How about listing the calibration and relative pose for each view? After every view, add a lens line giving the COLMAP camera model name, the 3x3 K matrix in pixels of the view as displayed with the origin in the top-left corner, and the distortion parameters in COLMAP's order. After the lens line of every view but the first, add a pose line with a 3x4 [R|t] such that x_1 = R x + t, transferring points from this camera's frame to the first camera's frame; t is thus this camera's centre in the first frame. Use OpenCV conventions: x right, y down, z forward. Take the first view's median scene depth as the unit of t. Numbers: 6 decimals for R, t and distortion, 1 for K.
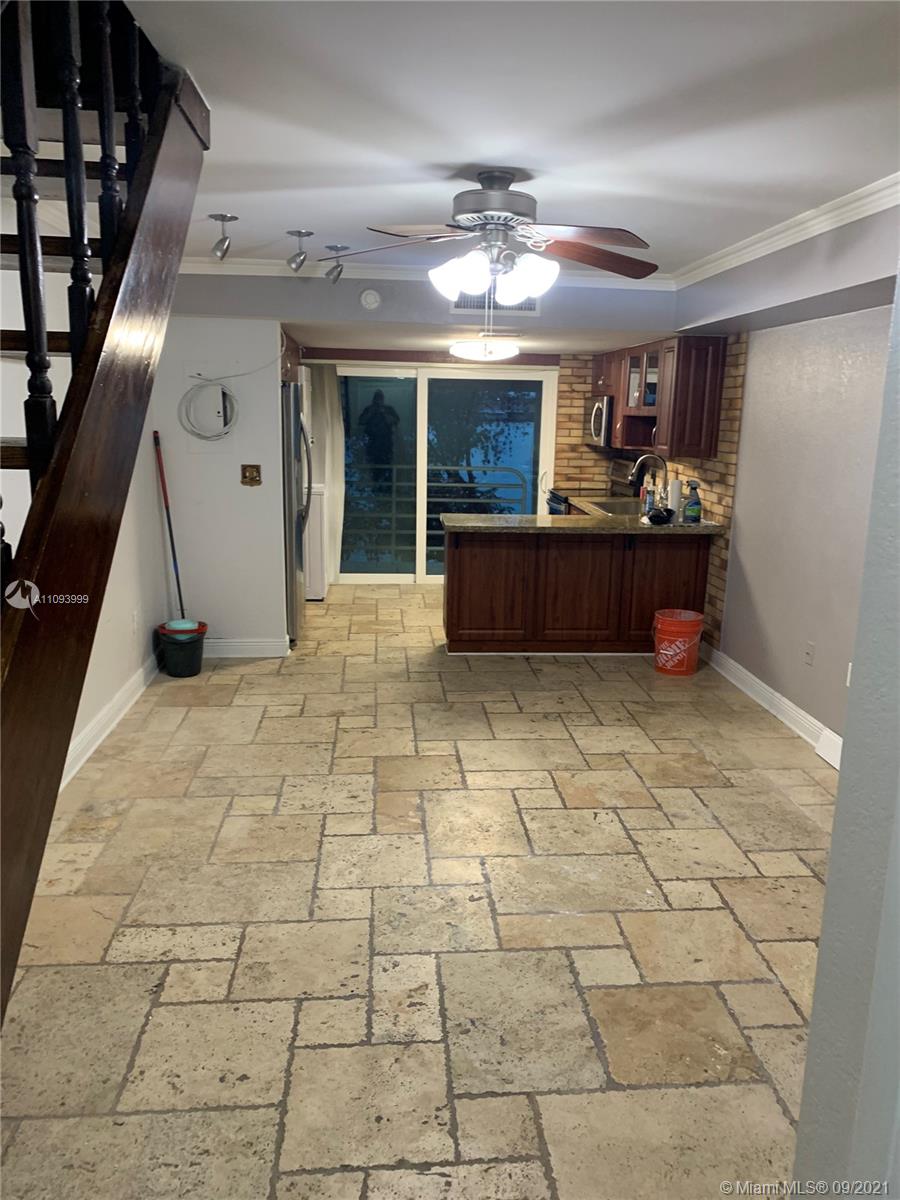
lens RADIAL K [[925.2, 0, 452.5], [0, 925.2, 599.5], [0, 0, 1]] dist [-0.008912, -0.006587]
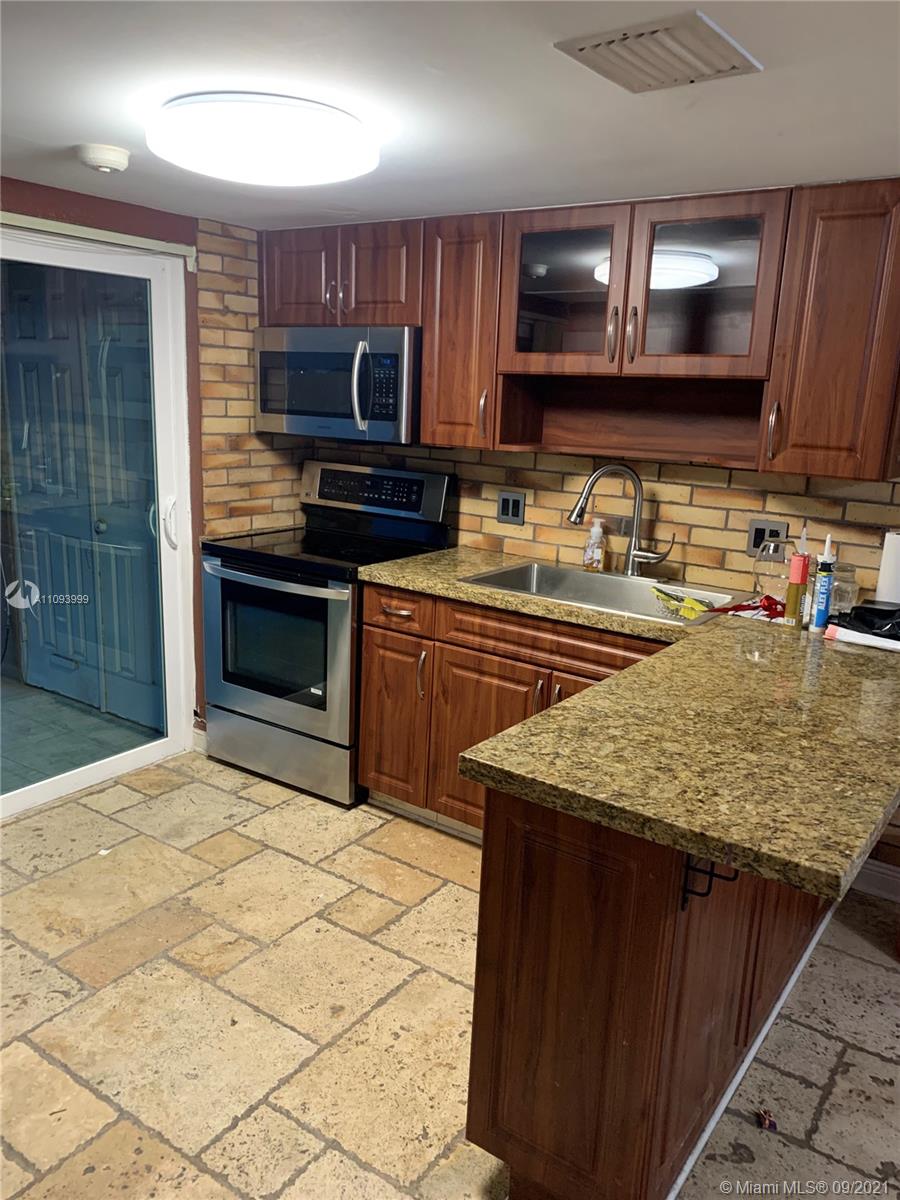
lens RADIAL K [[925.2, 0, 455.2], [0, 925.2, 605.5], [0, 0, 1]] dist [-0.008912, -0.006587]
pose [[0.628764, -0.172502, 0.758221, -0.276905], [0.128665, 0.984722, 0.117335, -0.229320], [-0.766878, 0.023781, 0.641353, 1.166262]]
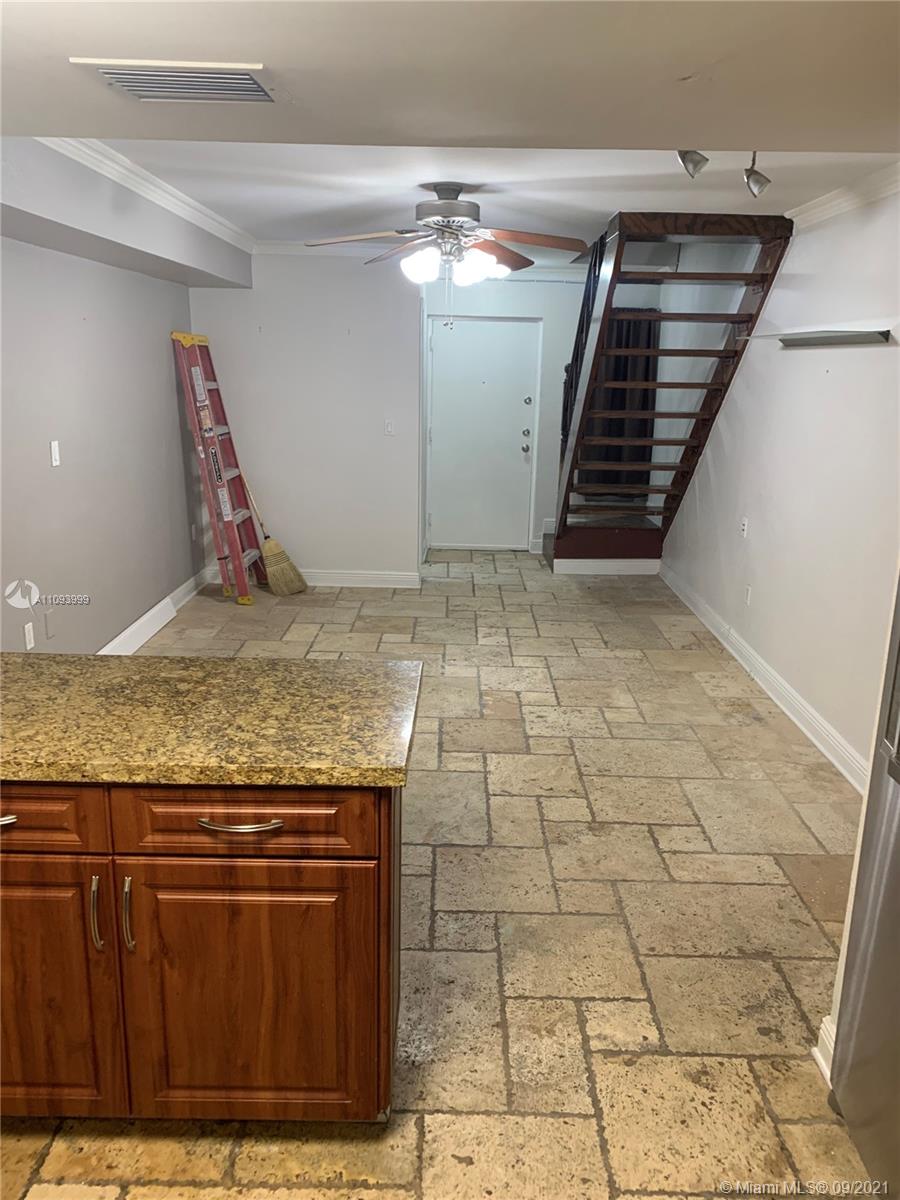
lens RADIAL K [[925.2, 0, 456.9], [0, 925.2, 600.5], [0, 0, 1]] dist [-0.008912, -0.006587]
pose [[-0.996287, -0.057951, 0.063673, -0.058788], [-0.024051, 0.897444, 0.440473, -0.361897], [-0.082669, 0.437306, -0.895505, 1.703556]]
